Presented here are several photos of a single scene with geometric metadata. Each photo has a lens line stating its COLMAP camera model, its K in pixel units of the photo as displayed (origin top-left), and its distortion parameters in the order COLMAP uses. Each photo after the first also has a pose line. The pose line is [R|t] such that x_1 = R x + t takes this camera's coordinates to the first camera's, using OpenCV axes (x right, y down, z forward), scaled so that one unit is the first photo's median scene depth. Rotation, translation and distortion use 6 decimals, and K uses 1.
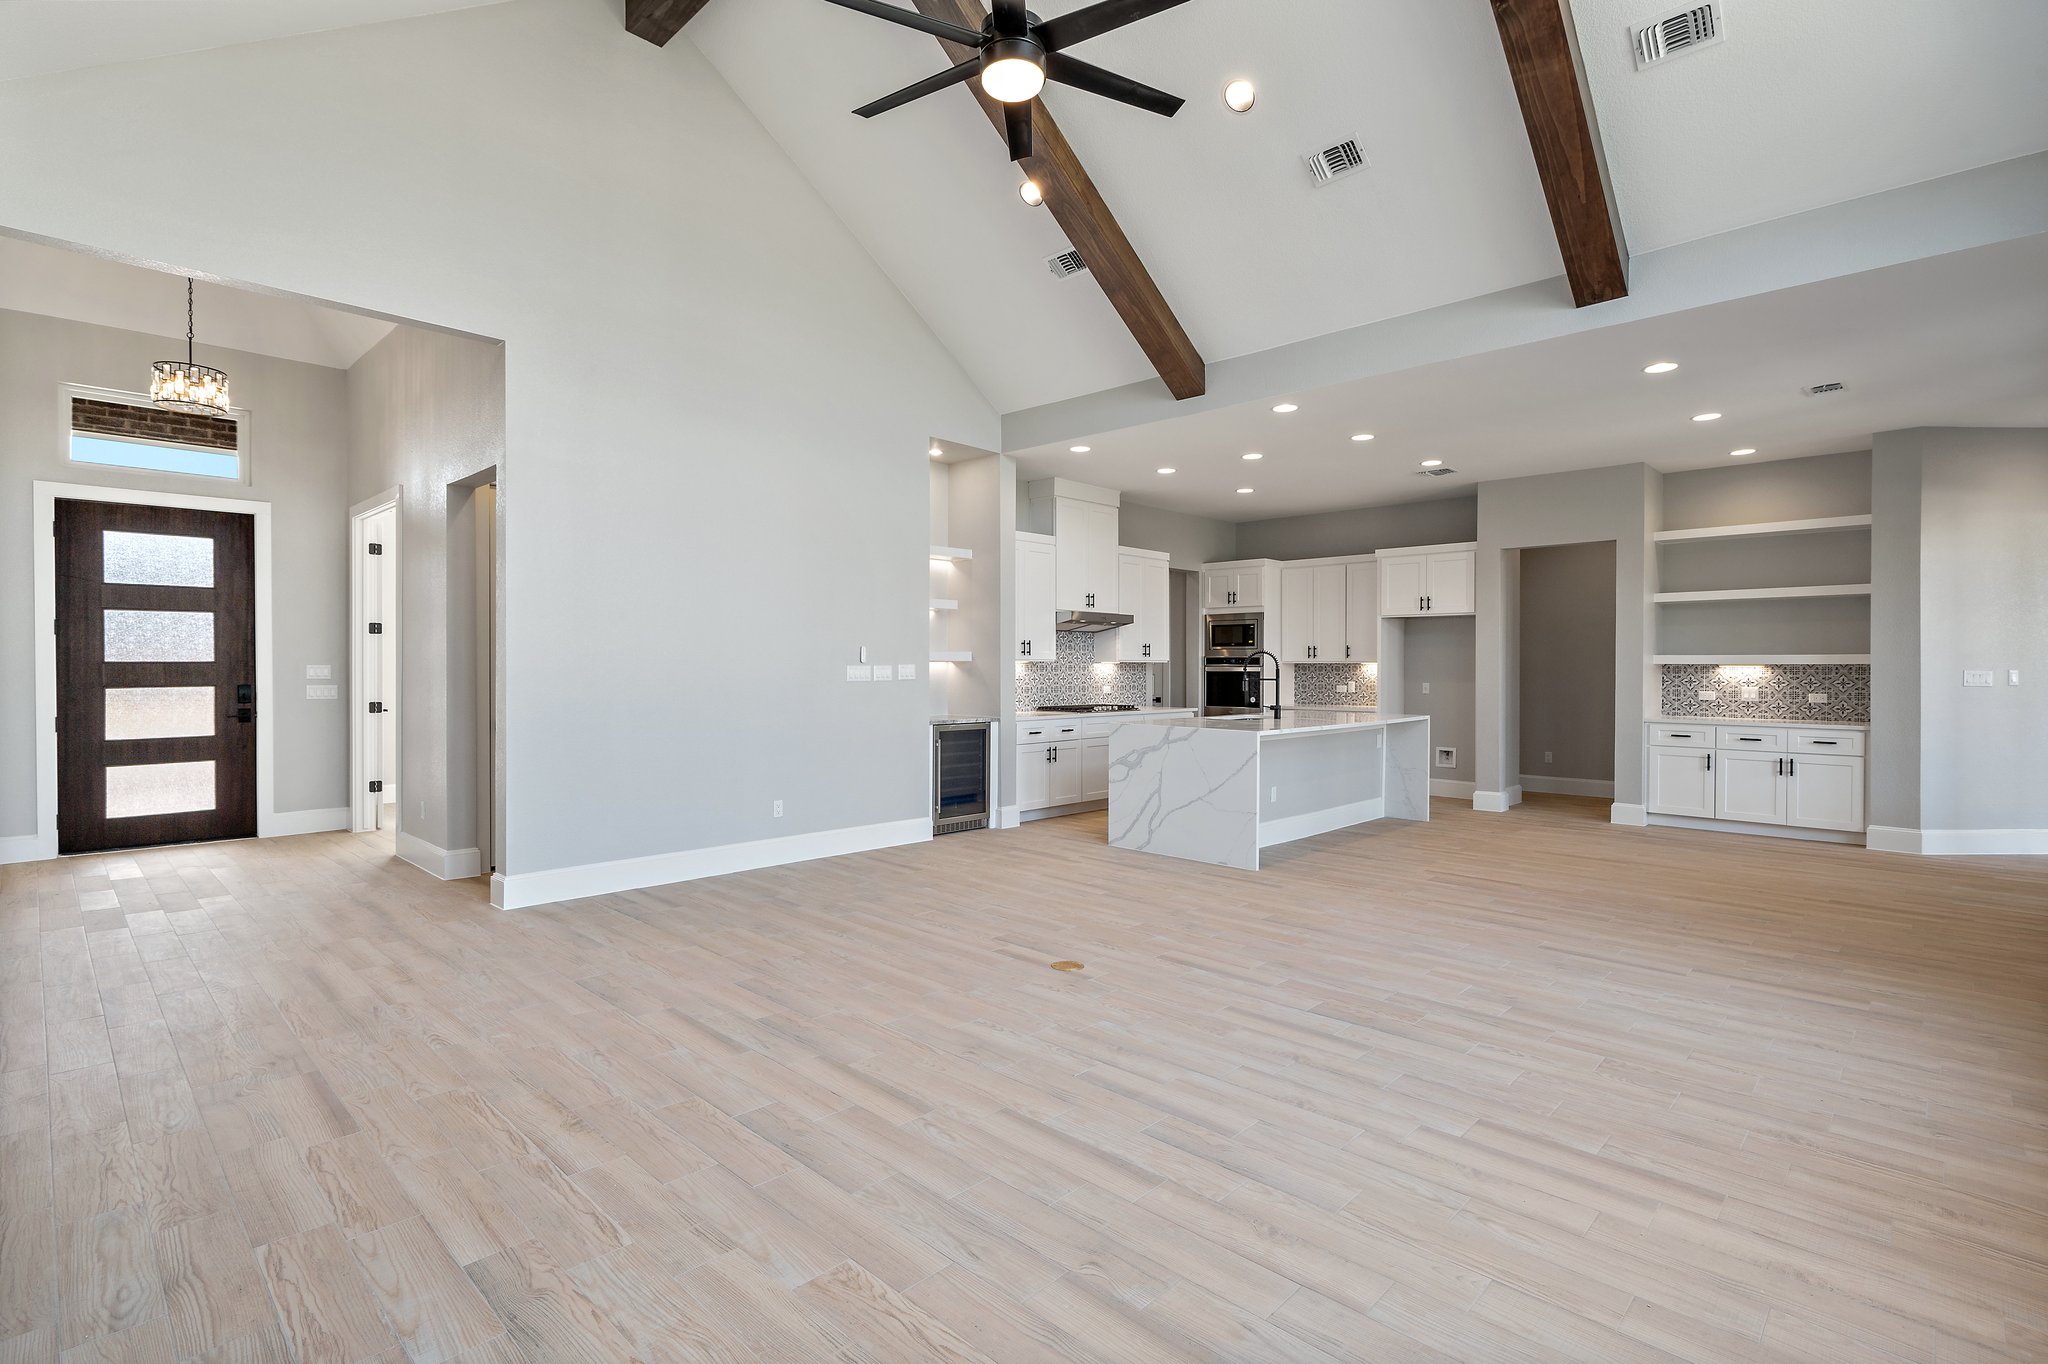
lens RADIAL K [[972.2, 0, 1030.7], [0, 972.2, 675.0], [0, 0, 1]] dist [0.000884, 0.000795]
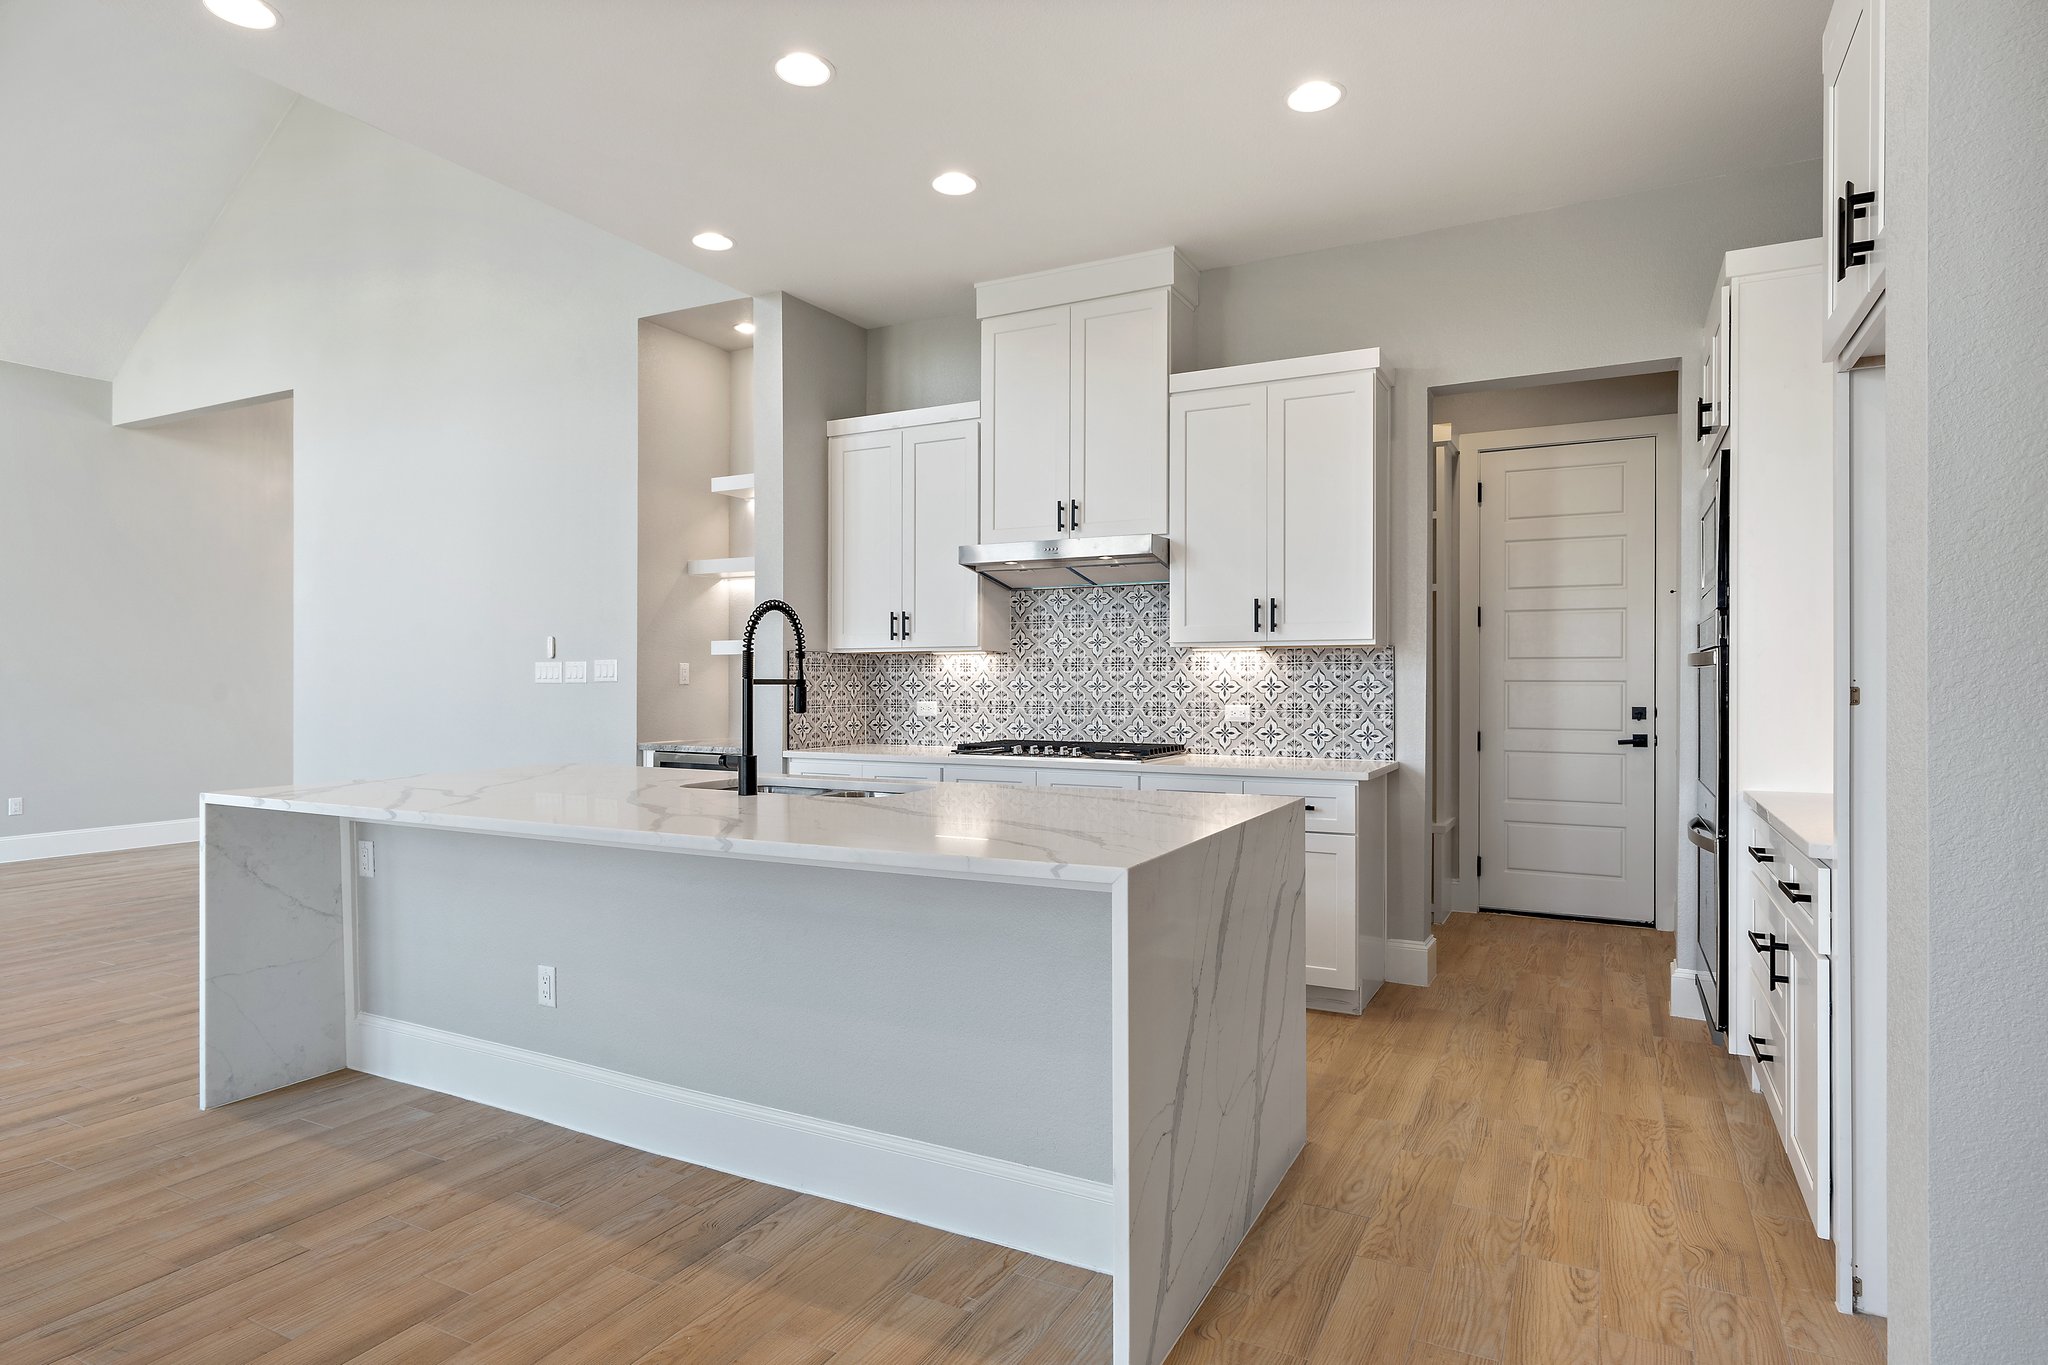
lens RADIAL K [[1118.1, 0, 1021.9], [0, 1118.1, 677.0], [0, 0, 1]] dist [0.003654, 0.000338]
pose [[0.273751, -0.006068, -0.961781, 0.684744], [-0.007730, 0.999934, -0.008509, 0.005652], [0.961769, 0.009764, 0.273686, 1.011084]]
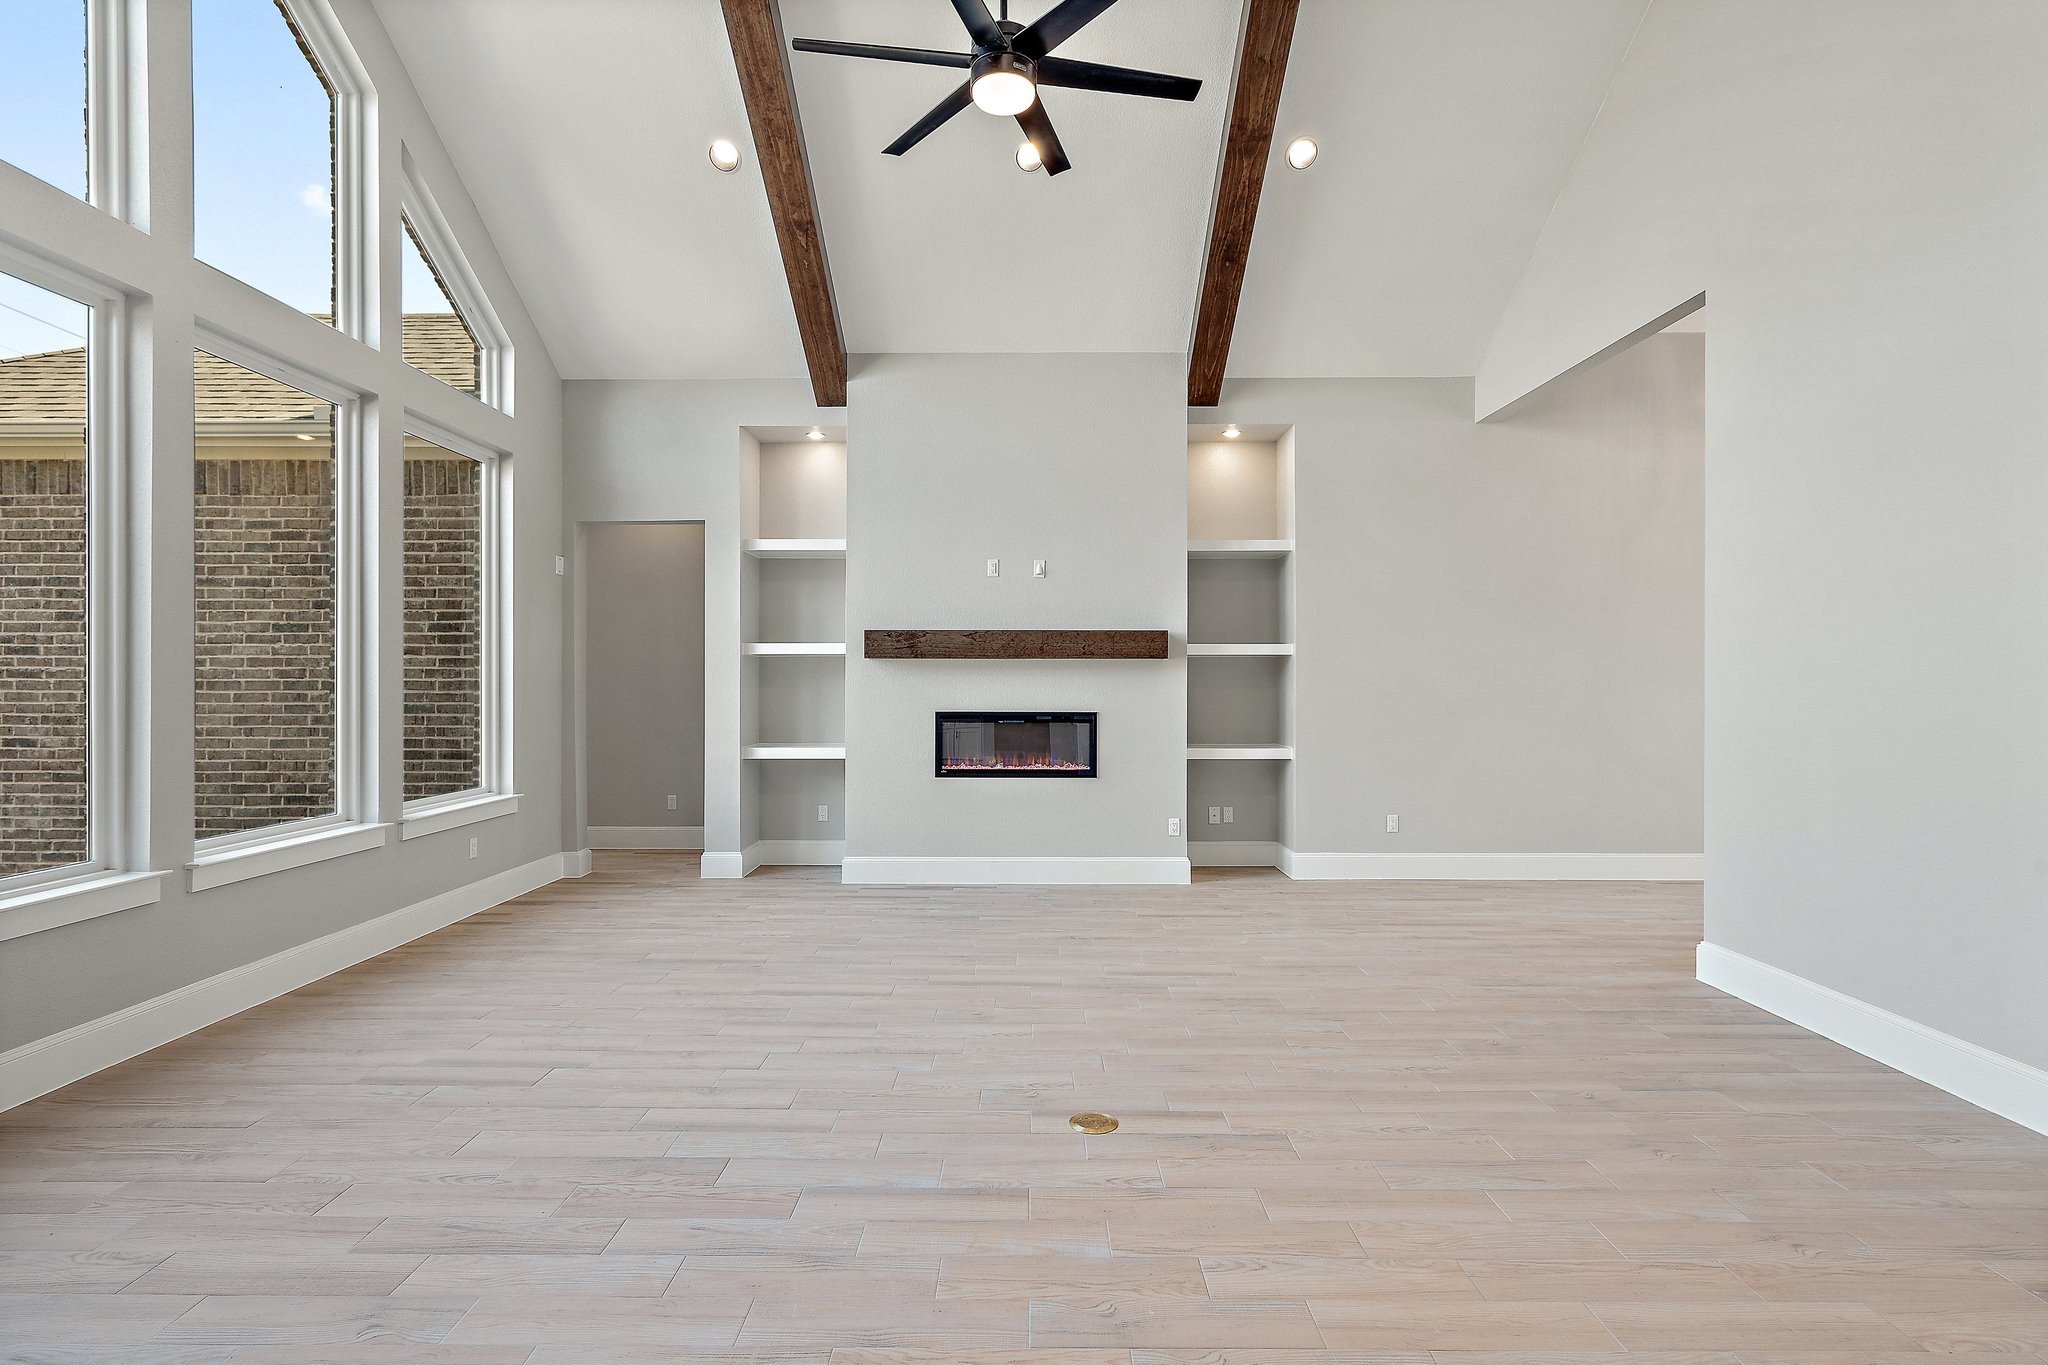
lens RADIAL K [[972.2, 0, 1017.6], [0, 972.2, 678.5], [0, 0, 1]] dist [0.000884, 0.000795]
pose [[-0.732535, -0.004981, -0.680711, 0.307331], [-0.009008, 0.999957, 0.002377, -0.007368], [0.680670, 0.007874, -0.732548, 0.827805]]
